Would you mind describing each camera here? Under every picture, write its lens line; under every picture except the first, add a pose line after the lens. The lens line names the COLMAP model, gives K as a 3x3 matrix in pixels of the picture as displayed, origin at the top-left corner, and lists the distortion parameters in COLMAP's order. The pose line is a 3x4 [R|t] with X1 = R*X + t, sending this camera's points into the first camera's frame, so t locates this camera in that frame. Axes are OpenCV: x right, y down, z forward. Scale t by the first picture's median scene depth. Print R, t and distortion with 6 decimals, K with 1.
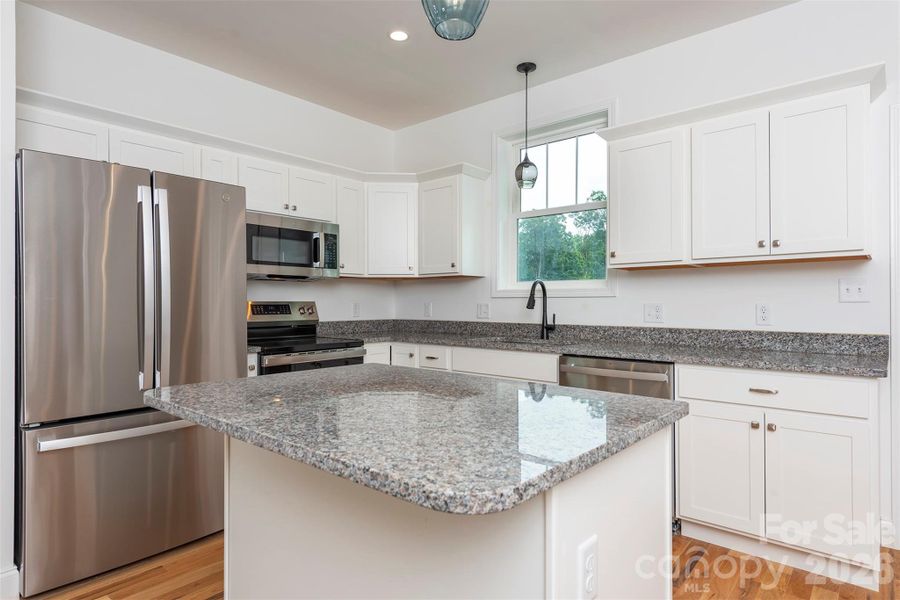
lens RADIAL K [[513.5, 0, 450.0], [0, 513.5, 300.0], [0, 0, 1]] dist [0.027320, 0.000109]
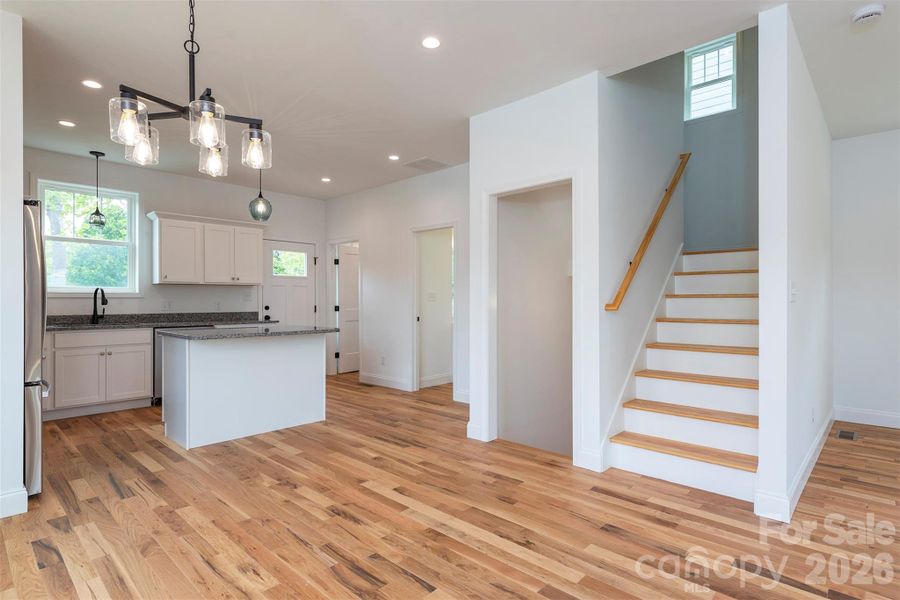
lens RADIAL K [[457.6, 0, 450.0], [0, 457.6, 300.0], [0, 0, 1]] dist [0.013495, 0.000175]
pose [[0.054714, -0.000142, 0.998502, -1.179265], [-0.001776, 0.999998, 0.000240, -0.000478], [-0.998501, -0.001786, 0.054713, -0.160817]]
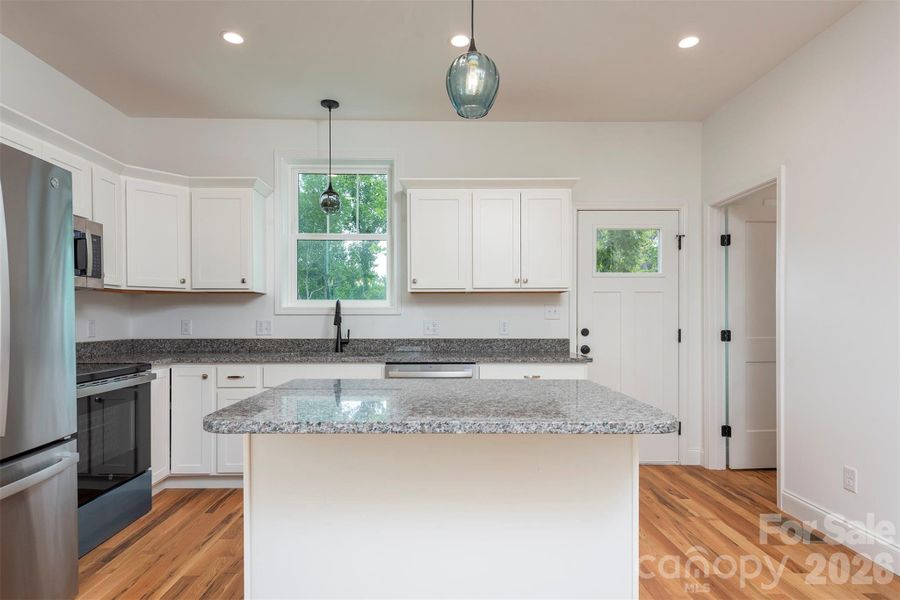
lens RADIAL K [[499.5, 0, 451.1], [0, 499.5, 321.6], [0, 0, 1]] dist [0.007103, -0.000066]
pose [[0.744610, -0.003895, 0.667489, -0.359688], [-0.002729, 0.999957, 0.008879, -0.000461], [-0.667494, -0.008433, 0.744567, 0.037095]]
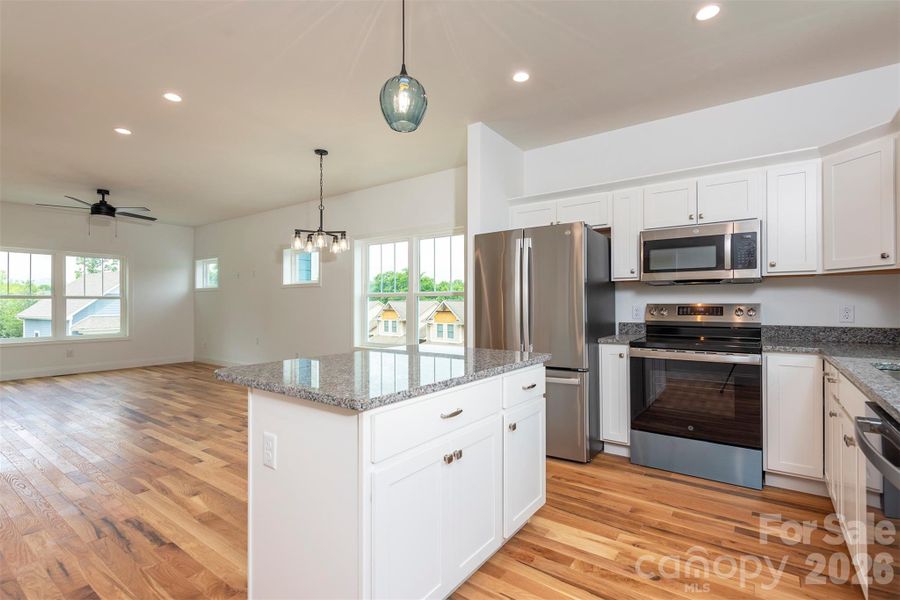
lens RADIAL K [[415.7, 0, 450.0], [0, 415.7, 300.0], [0, 0, 1]] dist [0.000629, 0.000364]
pose [[0.072734, -0.006732, -0.997329, 0.649707], [0.002284, 0.999976, -0.006583, -0.000493], [0.997349, -0.001799, 0.072747, 0.479440]]
